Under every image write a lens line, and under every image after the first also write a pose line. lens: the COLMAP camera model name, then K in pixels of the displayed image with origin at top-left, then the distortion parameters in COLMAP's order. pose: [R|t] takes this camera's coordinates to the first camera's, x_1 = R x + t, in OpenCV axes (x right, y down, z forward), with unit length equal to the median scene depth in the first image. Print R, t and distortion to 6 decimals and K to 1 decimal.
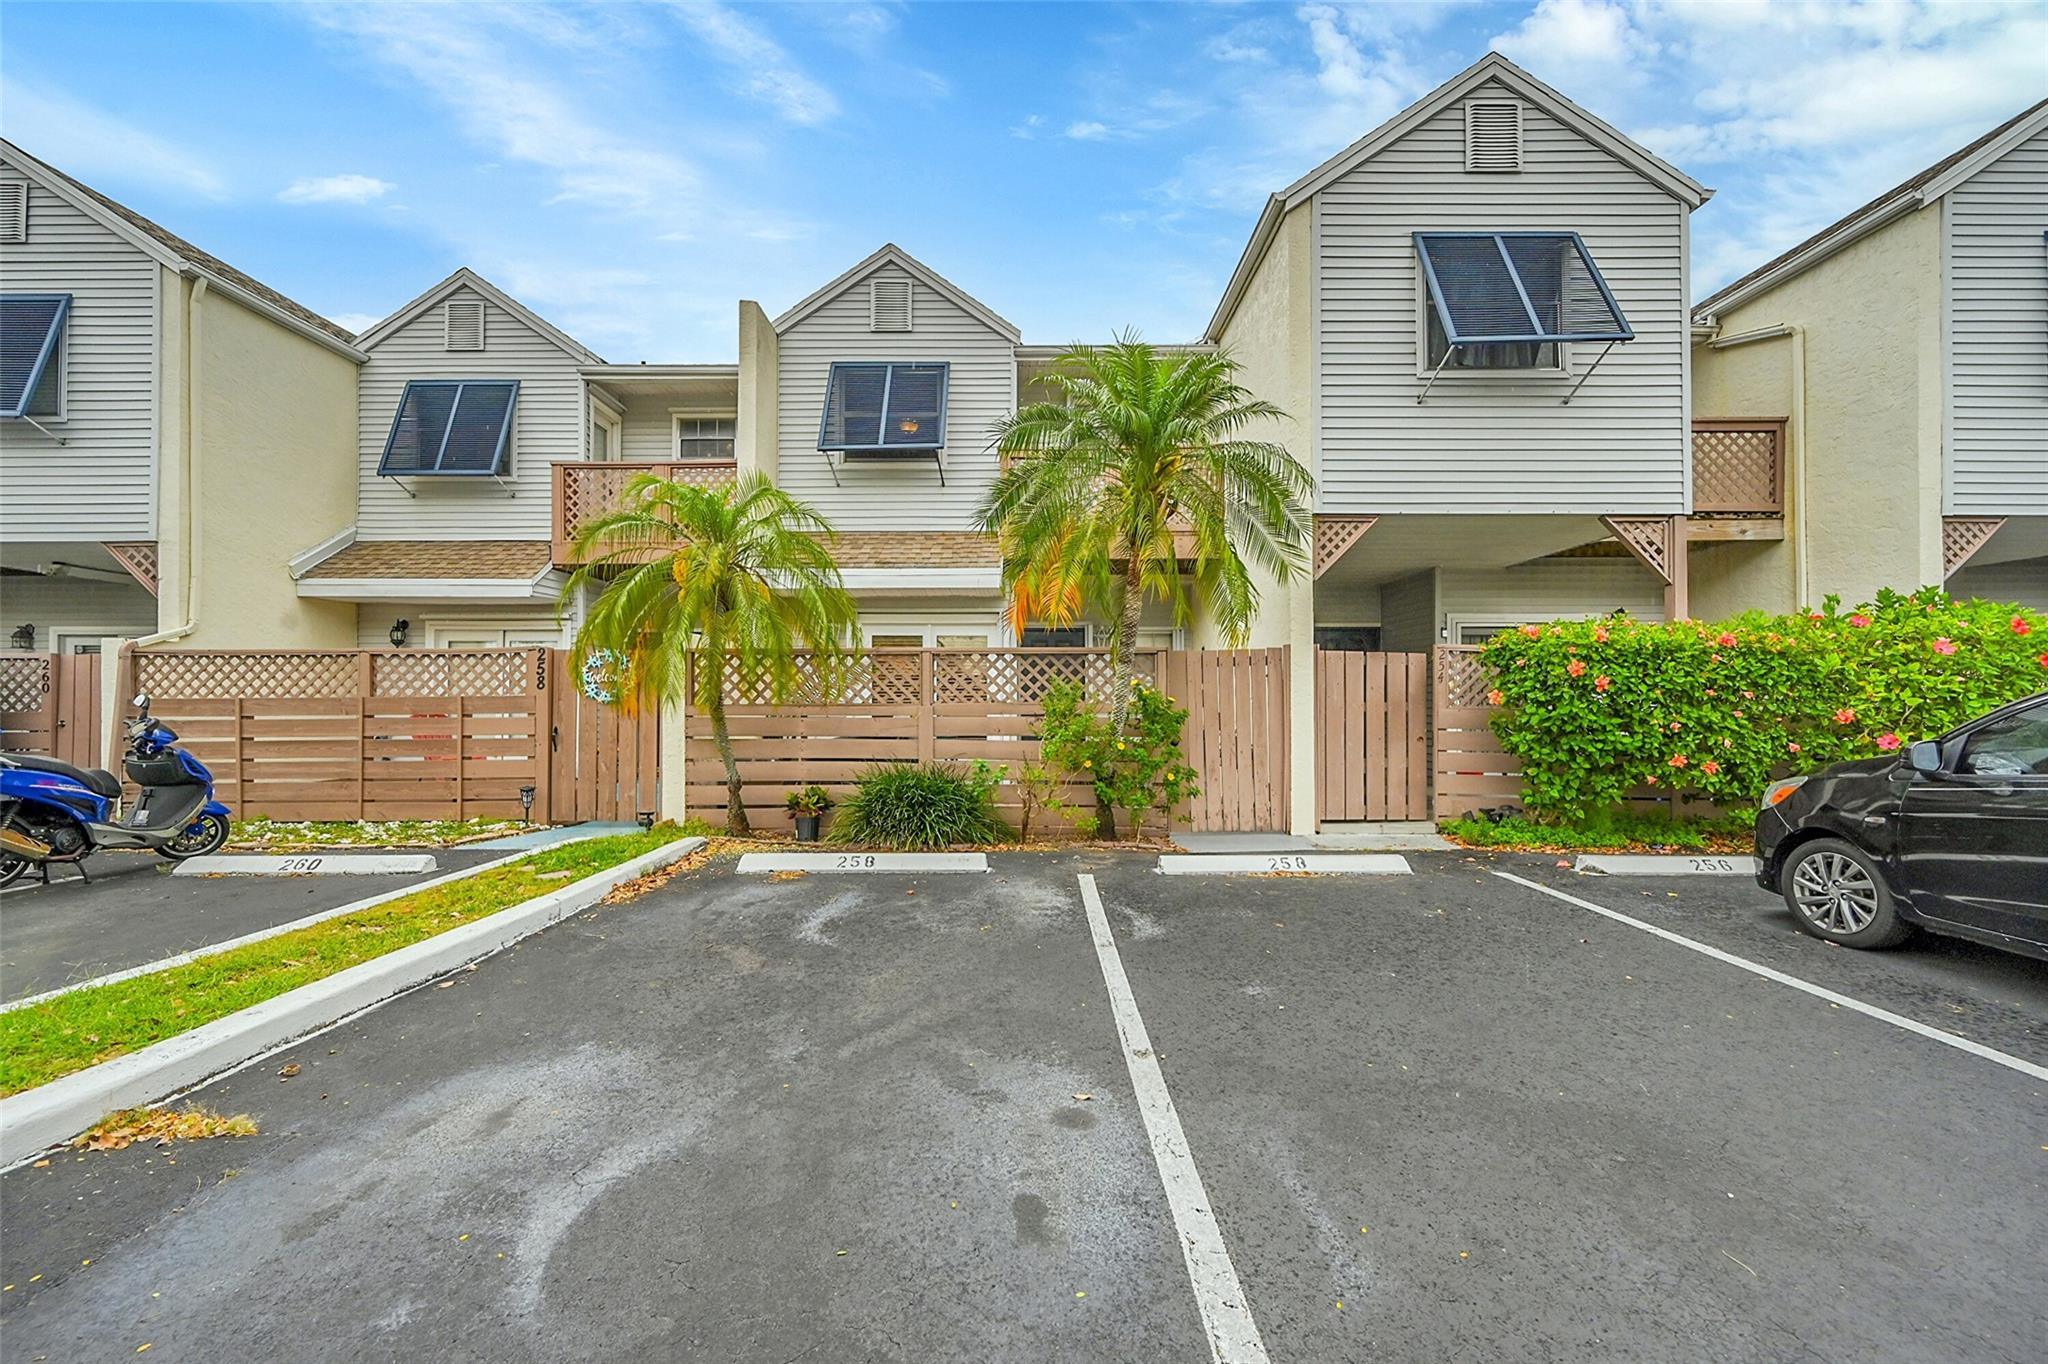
lens RADIAL K [[824.6, 0, 1033.5], [0, 824.6, 690.0], [0, 0, 1]] dist [0.000343, 0.000025]
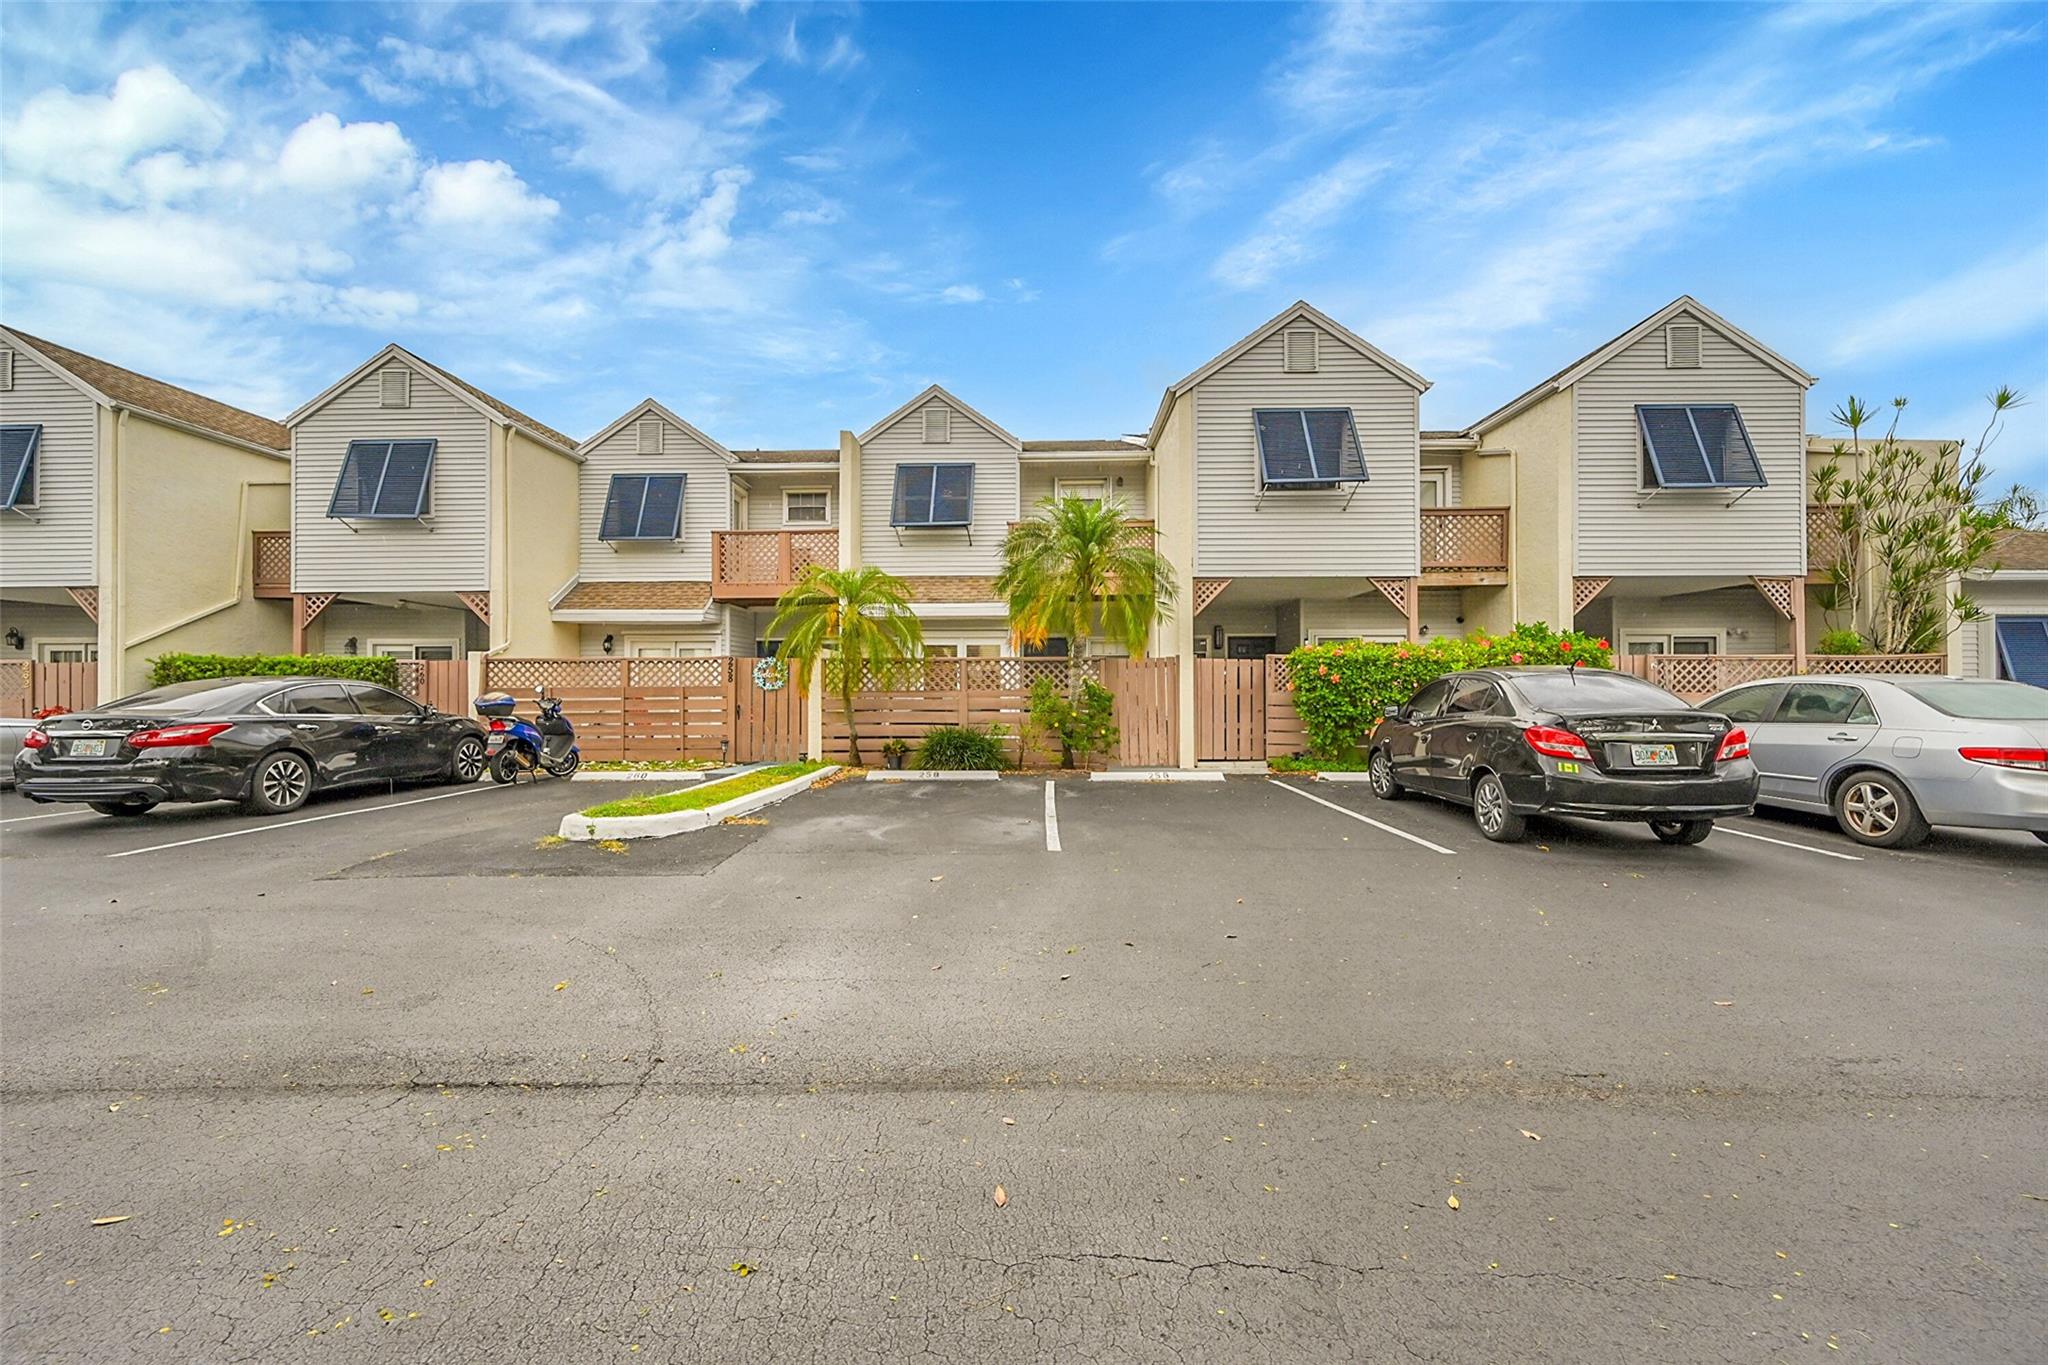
lens RADIAL K [[831.5, 0, 1013.4], [0, 831.5, 676.6], [0, 0, 1]] dist [-0.001389, -0.000250]
pose [[0.998923, -0.002154, -0.046344, 0.047150], [0.002160, 0.999998, 0.000082, -0.010661], [0.046344, -0.000182, 0.998926, -0.640437]]
